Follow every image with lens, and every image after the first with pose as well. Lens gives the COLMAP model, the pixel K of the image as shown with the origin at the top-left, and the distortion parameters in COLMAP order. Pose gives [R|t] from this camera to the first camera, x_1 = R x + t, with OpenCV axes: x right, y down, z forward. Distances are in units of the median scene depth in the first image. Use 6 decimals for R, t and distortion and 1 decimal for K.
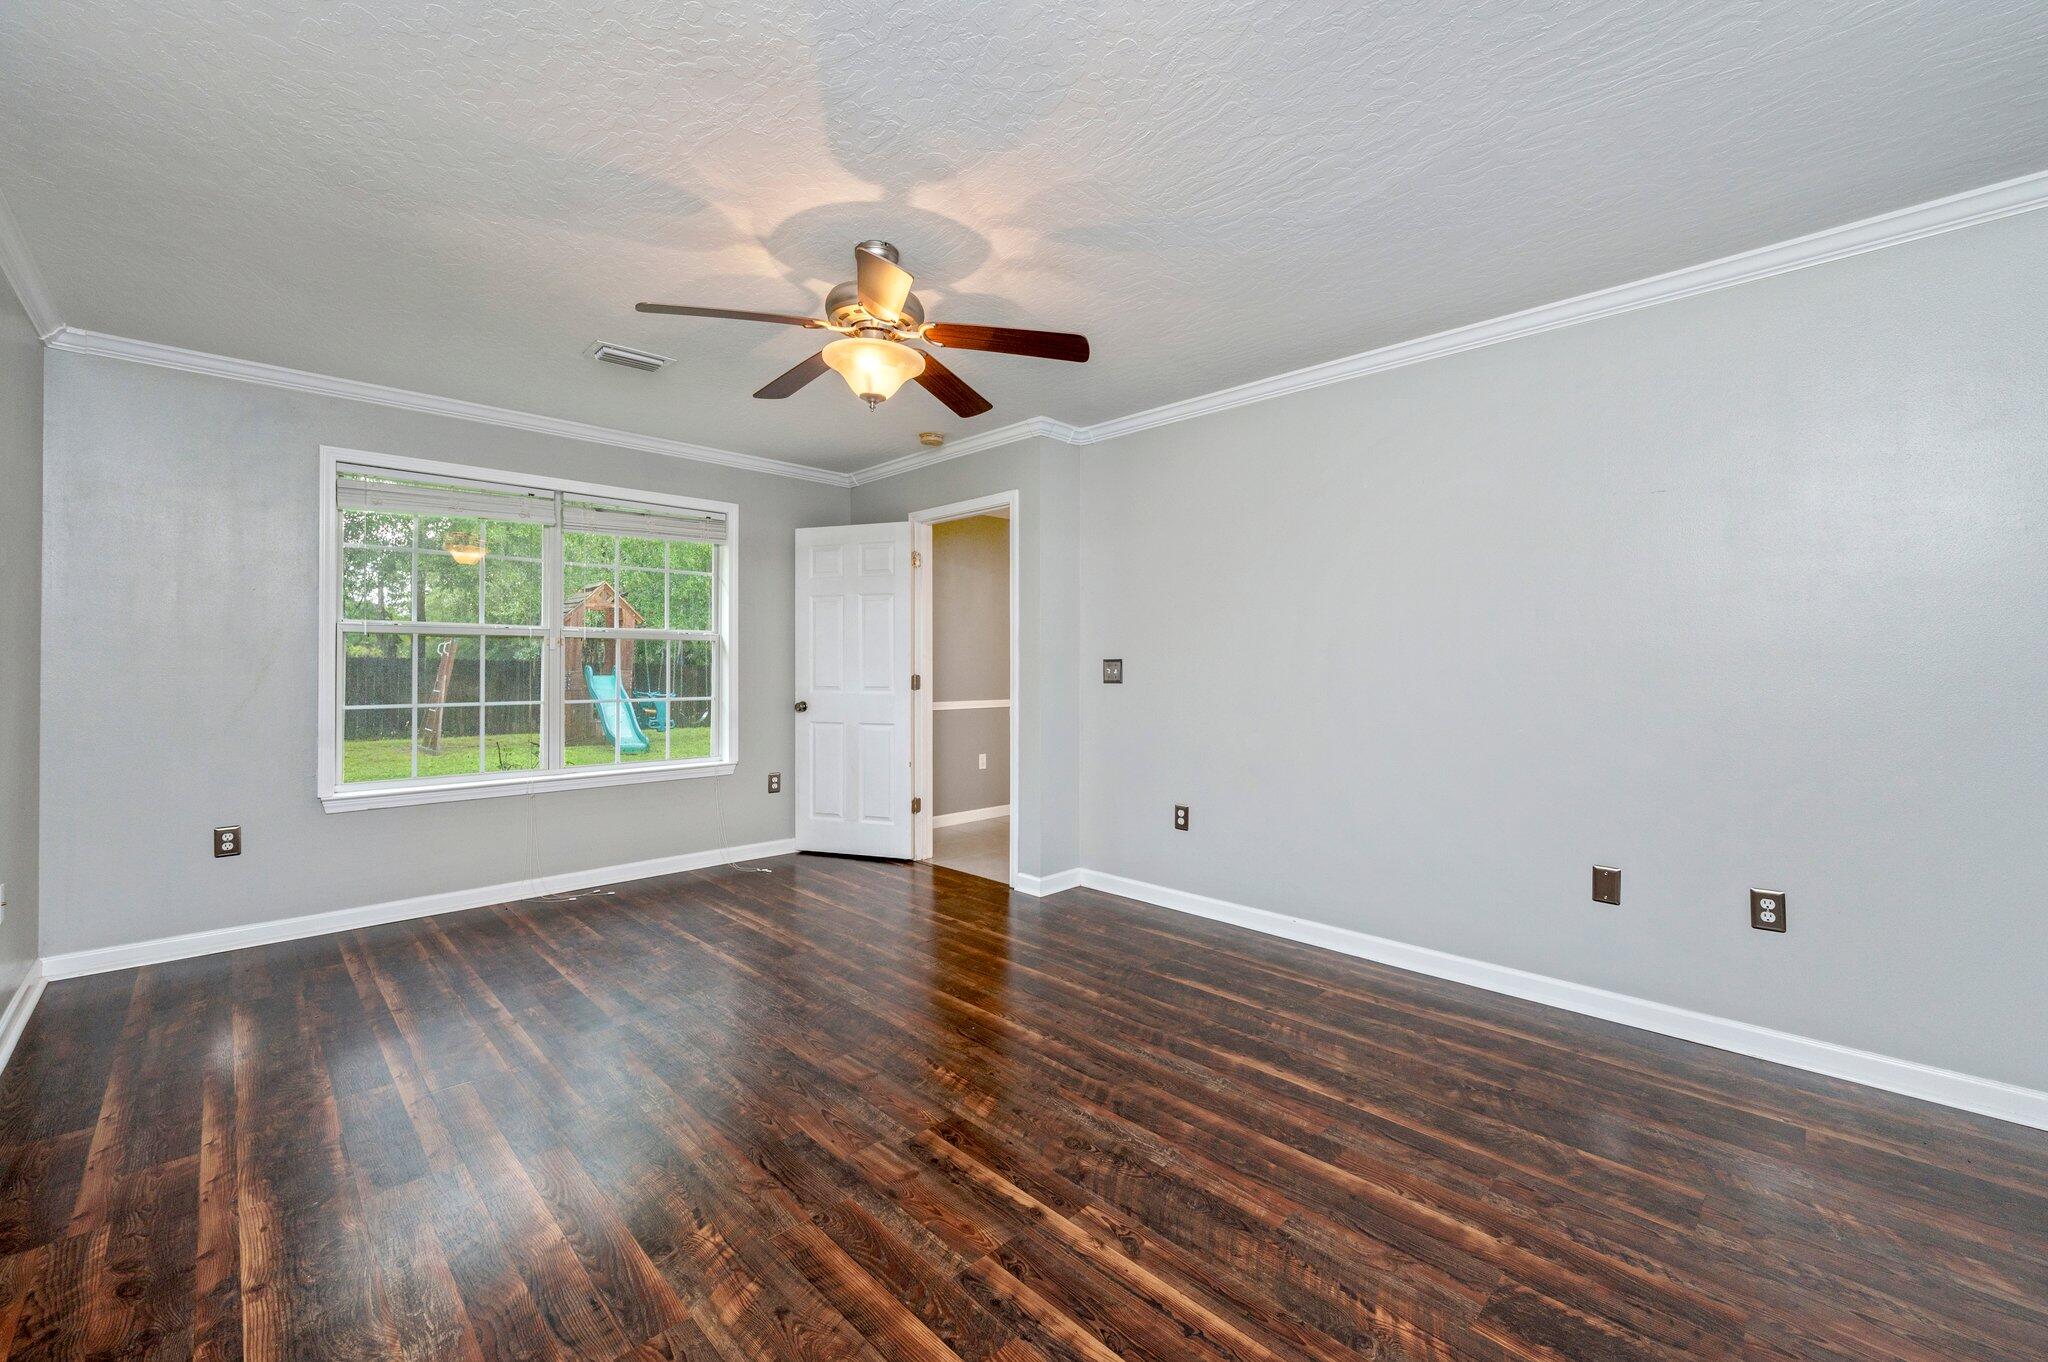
lens RADIAL K [[828.0, 0, 1030.5], [0, 828.0, 665.8], [0, 0, 1]] dist [0.001335, 0.000243]
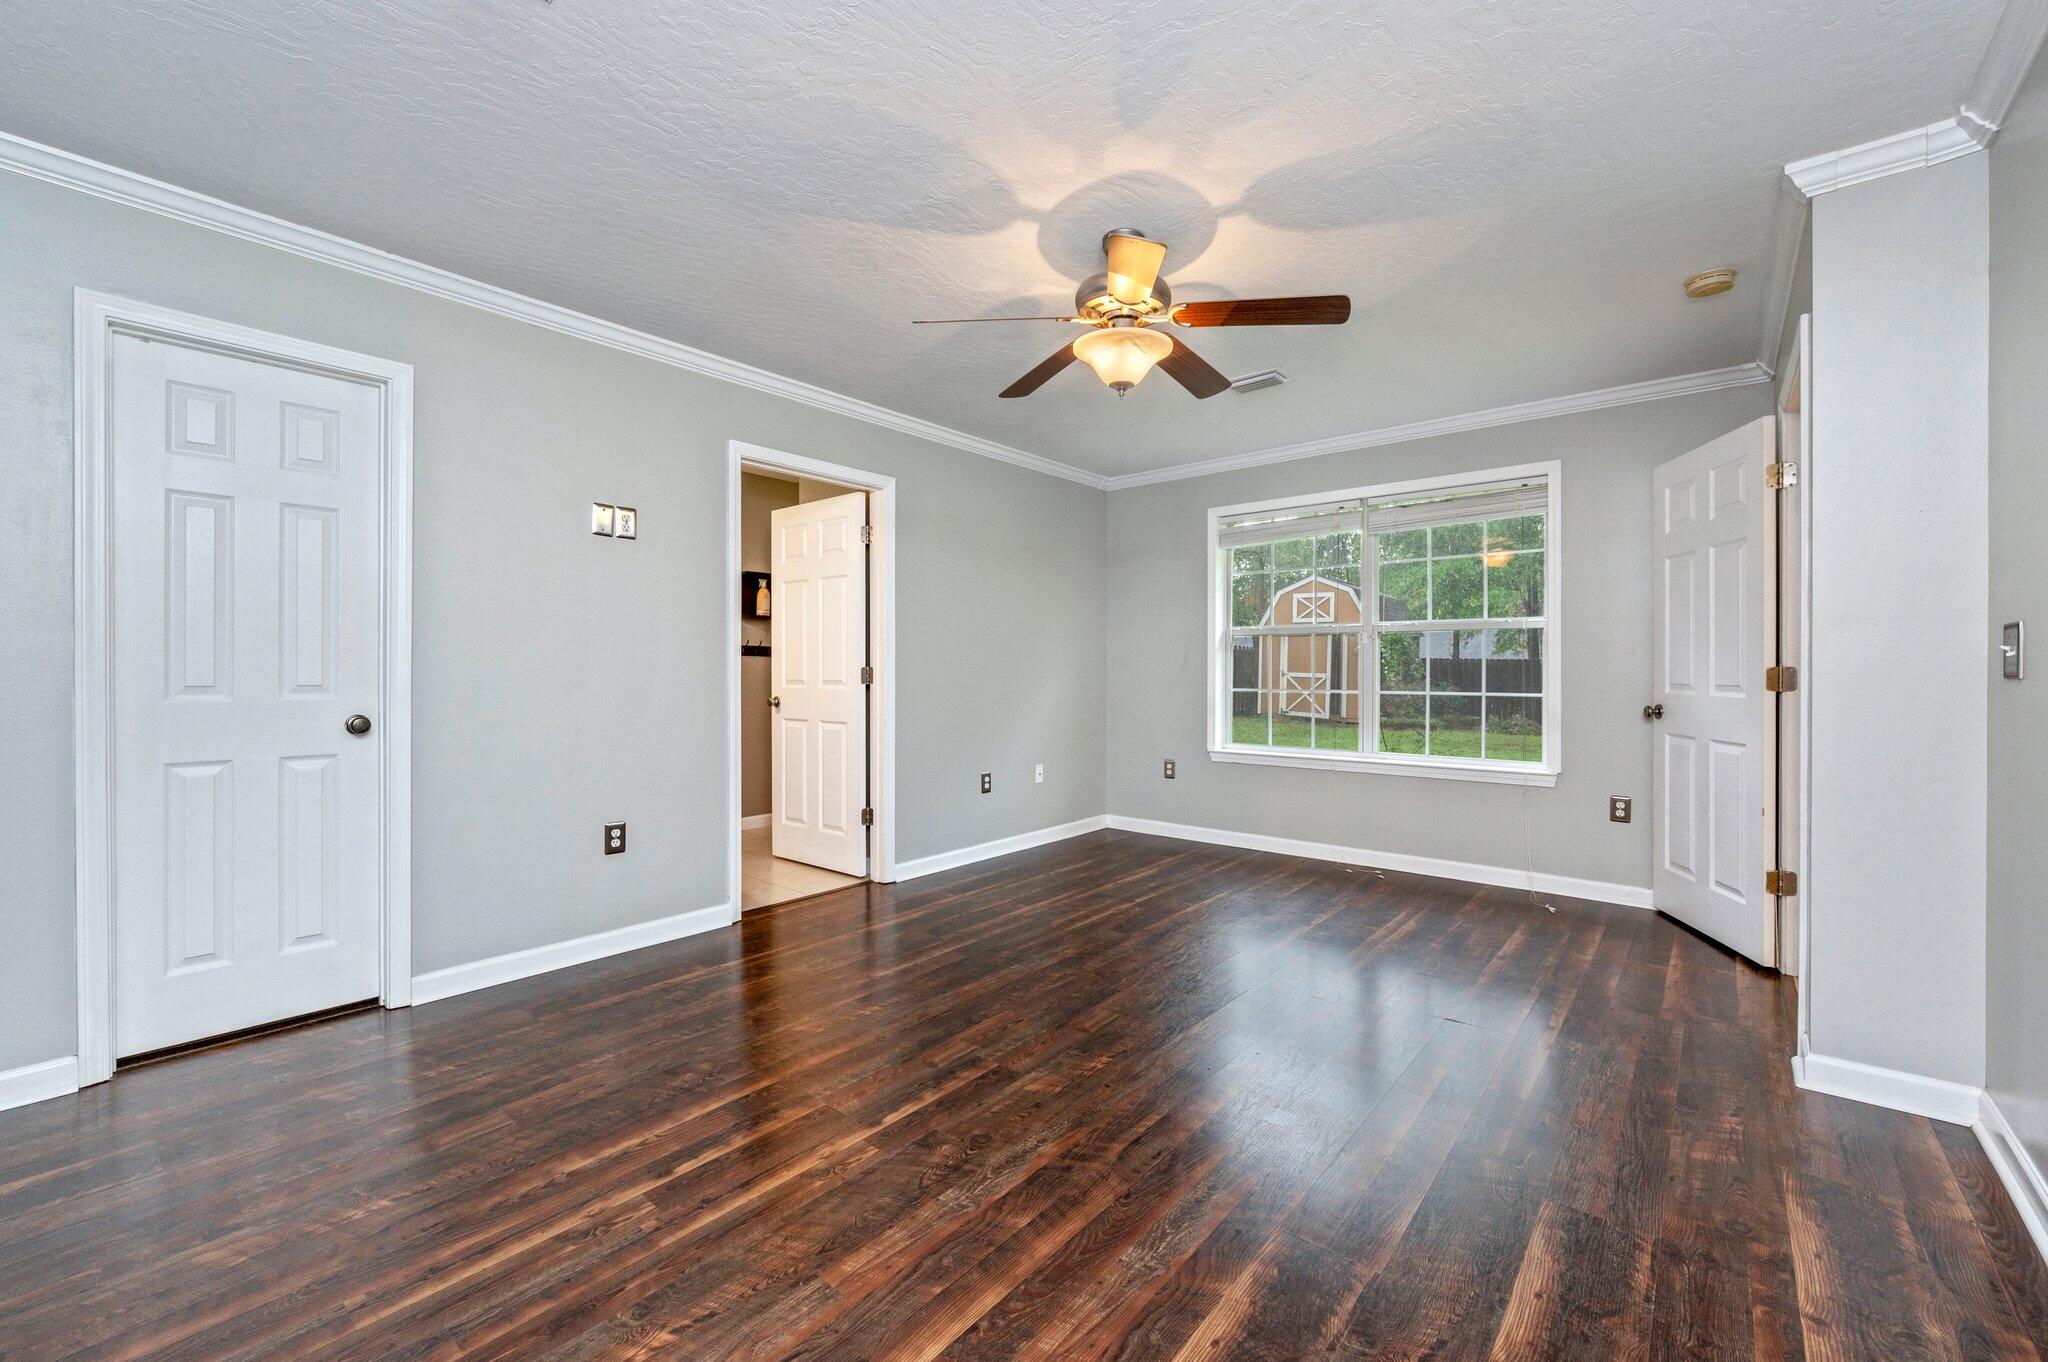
lens RADIAL K [[828.0, 0, 1031.8], [0, 828.0, 679.1], [0, 0, 1]] dist [0.001335, 0.000243]
pose [[0.085859, 0.009061, -0.996266, 0.967713], [-0.000748, 0.999959, 0.009031, 0.035183], [0.996307, -0.000030, 0.085863, 0.941936]]
